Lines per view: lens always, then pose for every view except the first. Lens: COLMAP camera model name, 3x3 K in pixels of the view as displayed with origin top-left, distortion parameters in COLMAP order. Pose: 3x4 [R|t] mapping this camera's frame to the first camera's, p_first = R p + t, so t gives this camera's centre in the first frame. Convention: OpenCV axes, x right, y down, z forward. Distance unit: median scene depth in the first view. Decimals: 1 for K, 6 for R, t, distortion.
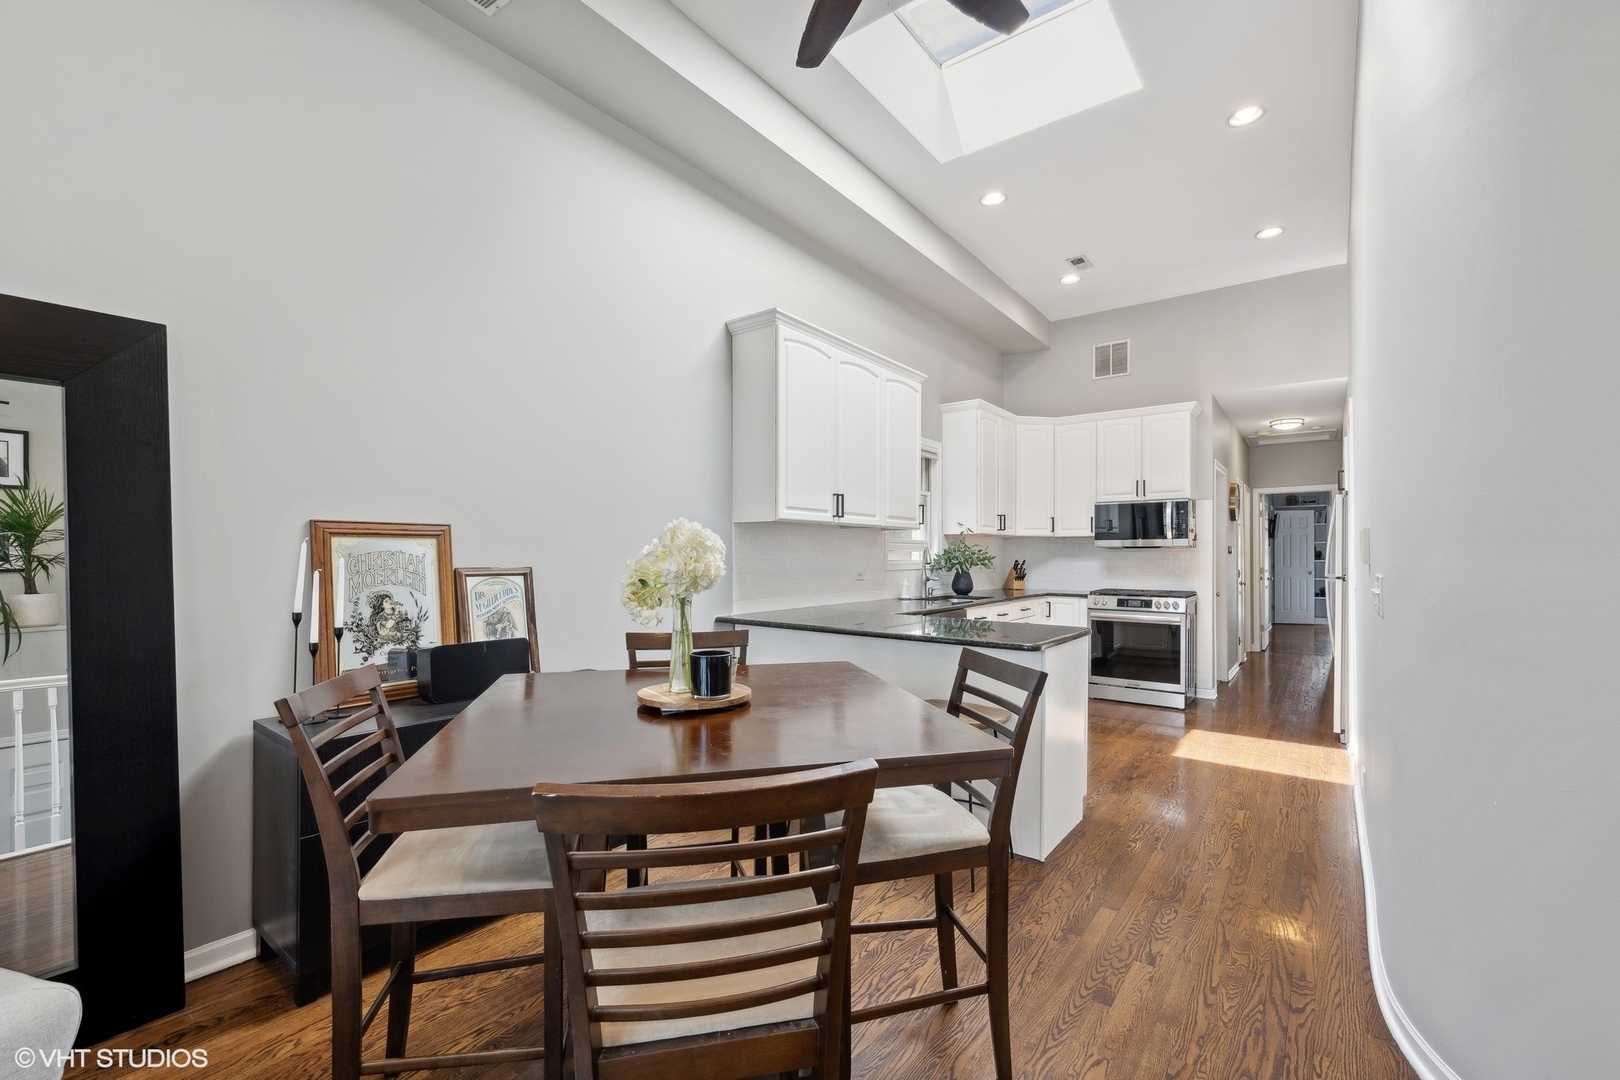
lens RADIAL K [[702.2, 0, 810.2], [0, 702.2, 550.9], [0, 0, 1]] dist [0.000767, -0.000050]
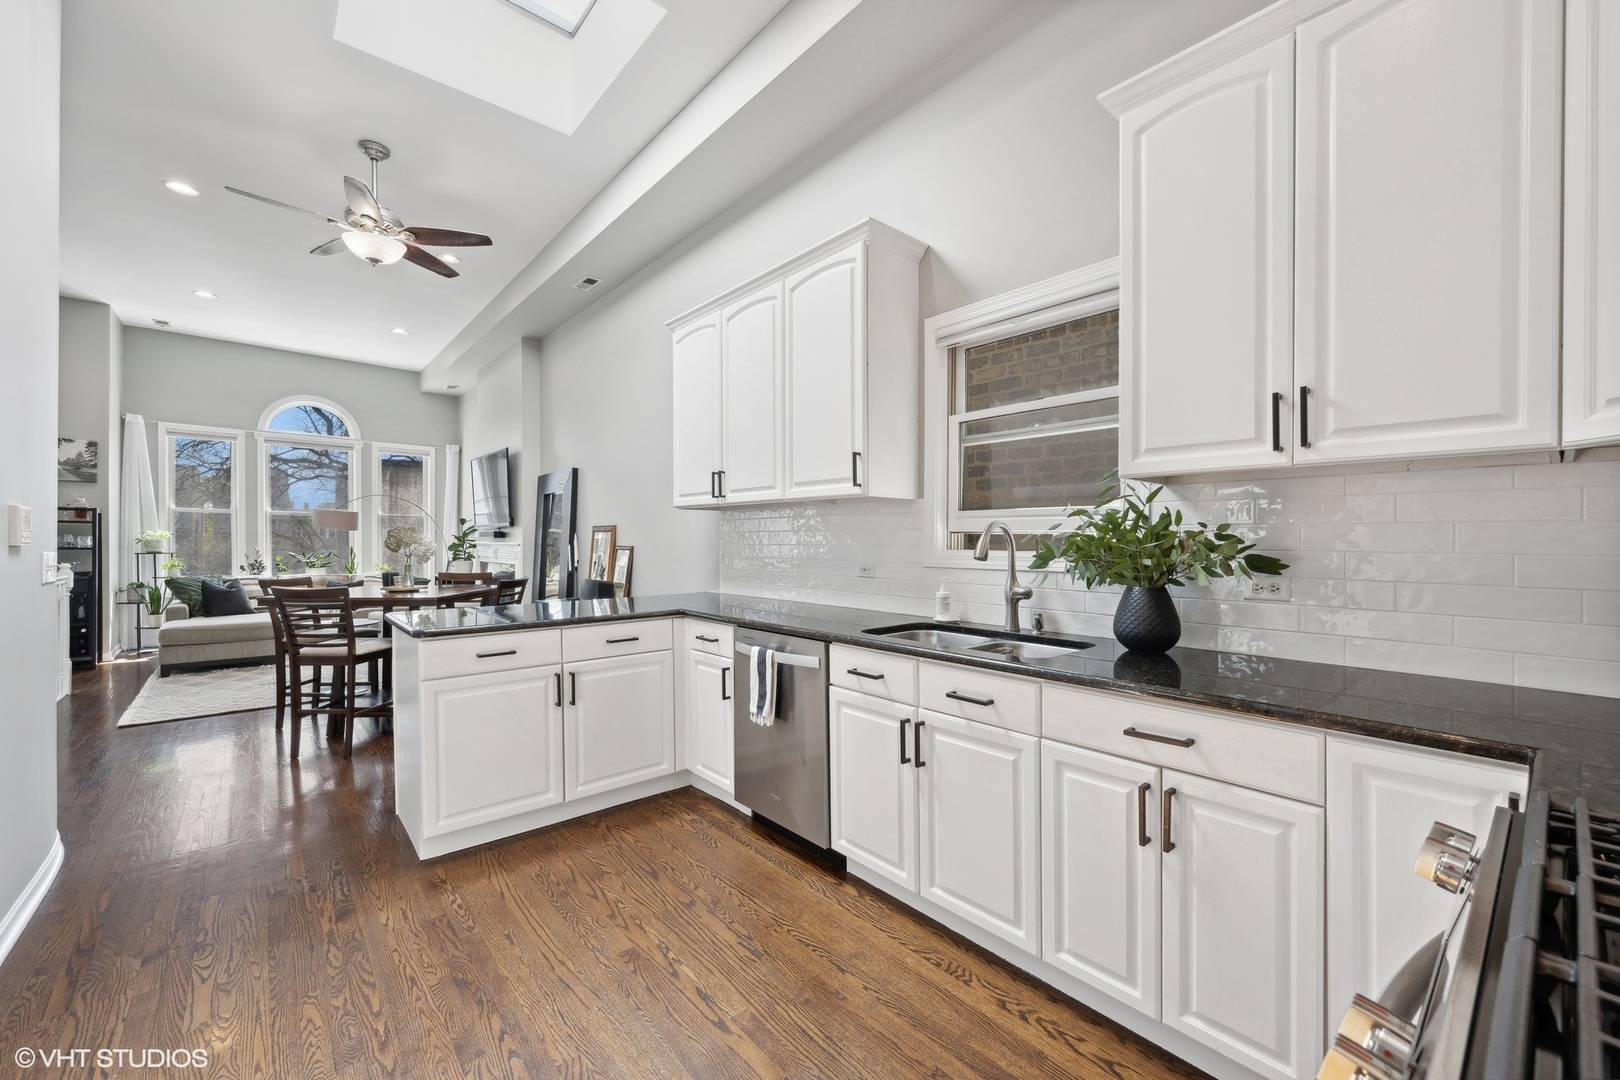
lens RADIAL K [[652.2, 0, 825.4], [0, 652.2, 549.1], [0, 0, 1]] dist [-0.003048, 0.000716]
pose [[-0.214338, 0.013904, -0.976661, 0.573719], [0.003929, 0.999903, 0.013372, 0.005074], [0.976752, -0.000971, -0.214372, 0.910126]]
